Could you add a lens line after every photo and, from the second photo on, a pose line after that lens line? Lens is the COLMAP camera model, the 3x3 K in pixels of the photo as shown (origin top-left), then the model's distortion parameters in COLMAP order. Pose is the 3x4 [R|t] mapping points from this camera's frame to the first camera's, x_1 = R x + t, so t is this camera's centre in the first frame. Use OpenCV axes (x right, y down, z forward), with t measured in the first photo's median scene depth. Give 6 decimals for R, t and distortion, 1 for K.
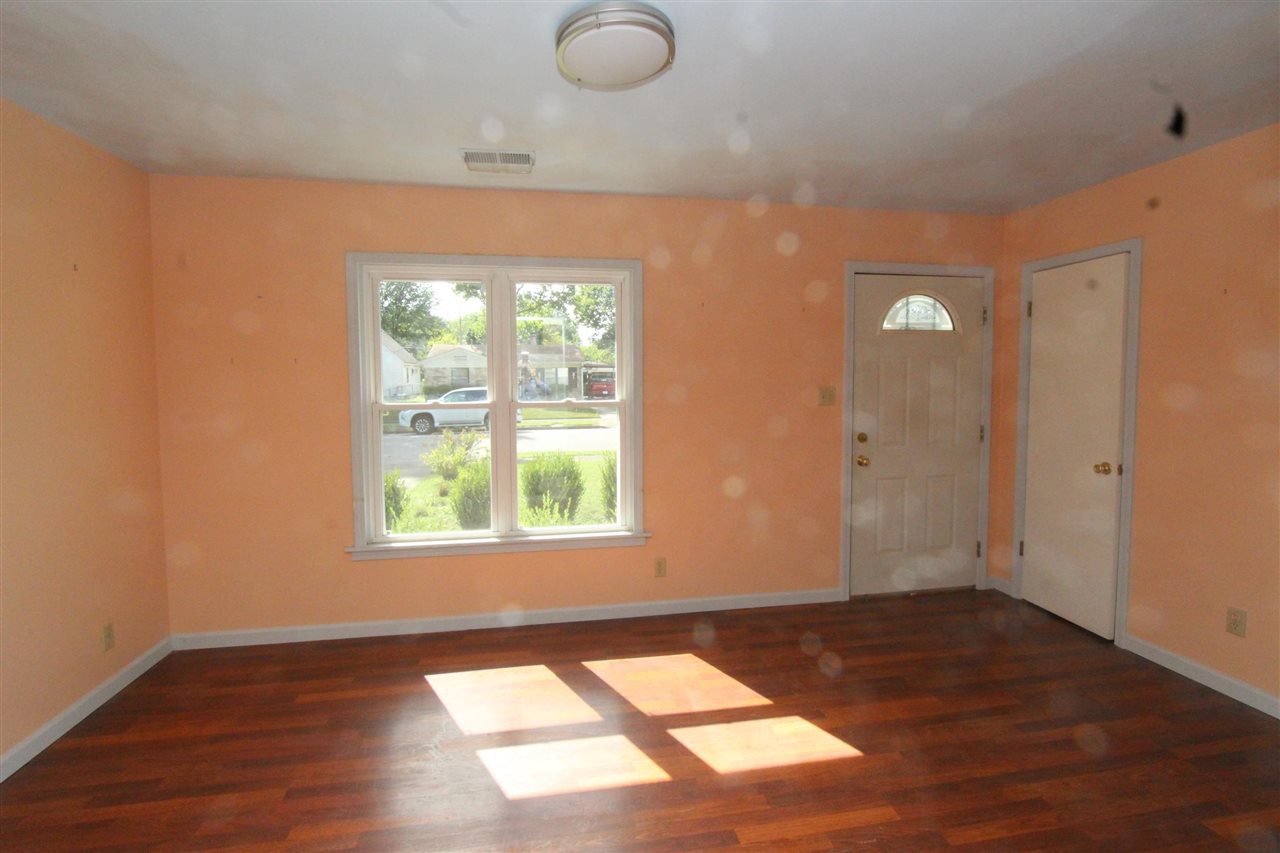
lens RADIAL K [[589.1, 0, 633.2], [0, 589.1, 419.3], [0, 0, 1]] dist [0.001484, -0.000294]
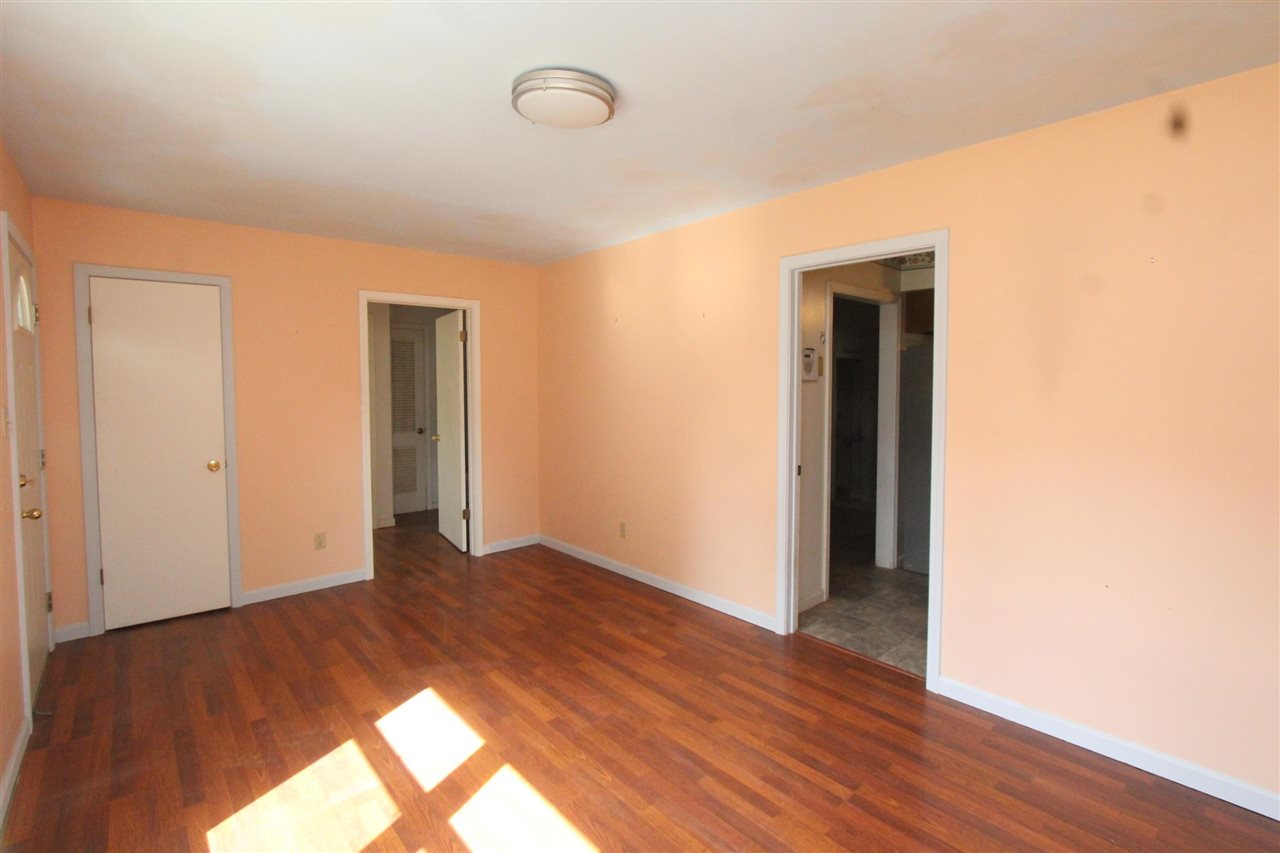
lens RADIAL K [[589.1, 0, 634.3], [0, 589.1, 423.2], [0, 0, 1]] dist [0.001484, -0.000294]
pose [[-0.512418, -0.050798, 0.857232, -0.760430], [0.066223, 0.992939, 0.098426, -0.074886], [-0.856179, 0.107204, -0.505436, 1.035024]]
